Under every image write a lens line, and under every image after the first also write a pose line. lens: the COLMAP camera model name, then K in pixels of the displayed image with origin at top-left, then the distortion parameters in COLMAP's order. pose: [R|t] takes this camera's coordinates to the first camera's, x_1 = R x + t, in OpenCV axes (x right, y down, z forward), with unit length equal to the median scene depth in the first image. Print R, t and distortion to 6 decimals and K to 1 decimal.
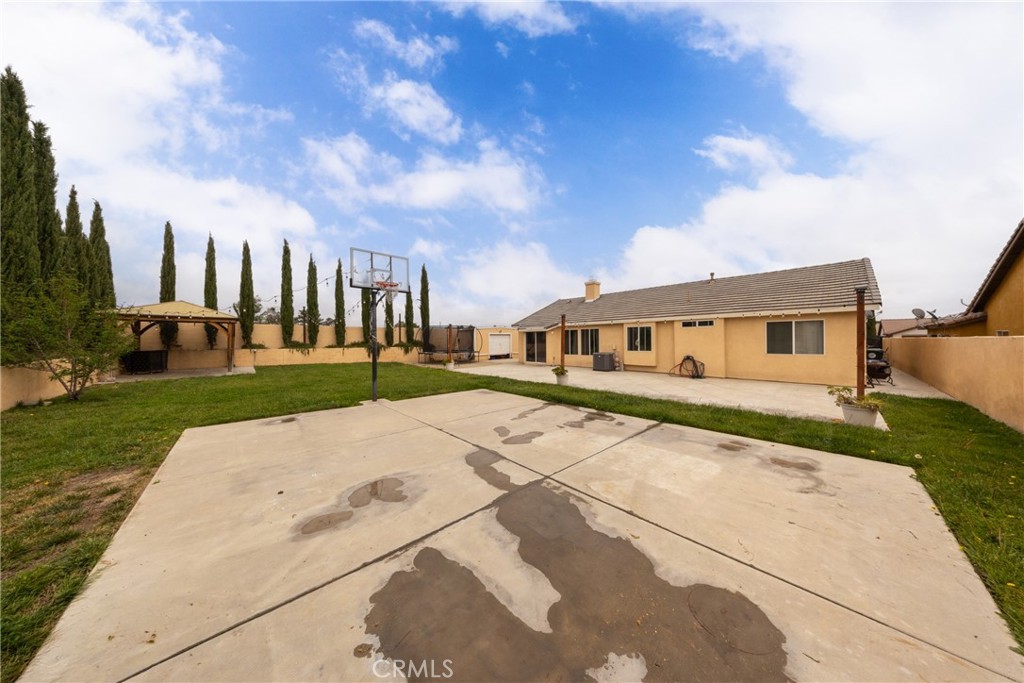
lens RADIAL K [[297.3, 0, 511.5], [0, 297.3, 337.4], [0, 0, 1]] dist [-0.000242, 0.000385]
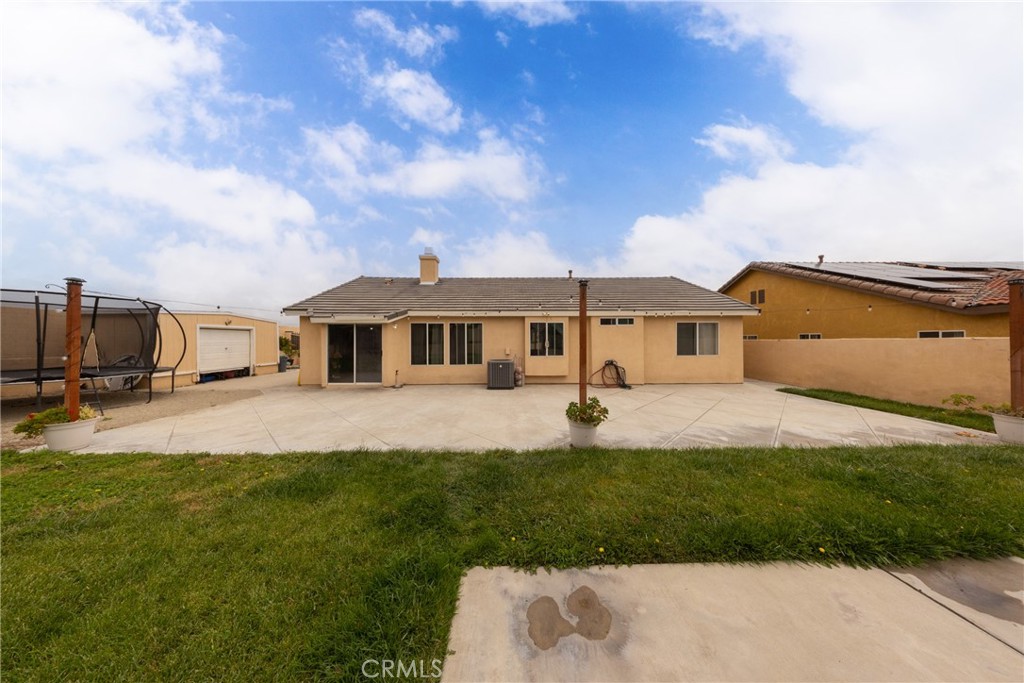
lens RADIAL K [[297.3, 0, 514.3], [0, 297.3, 342.5], [0, 0, 1]] dist [-0.000242, 0.000385]
pose [[0.661015, 0.006075, 0.750349, -0.143506], [-0.009411, 0.999956, 0.000195, 0.011962], [-0.750314, -0.007190, 0.661042, 0.514807]]
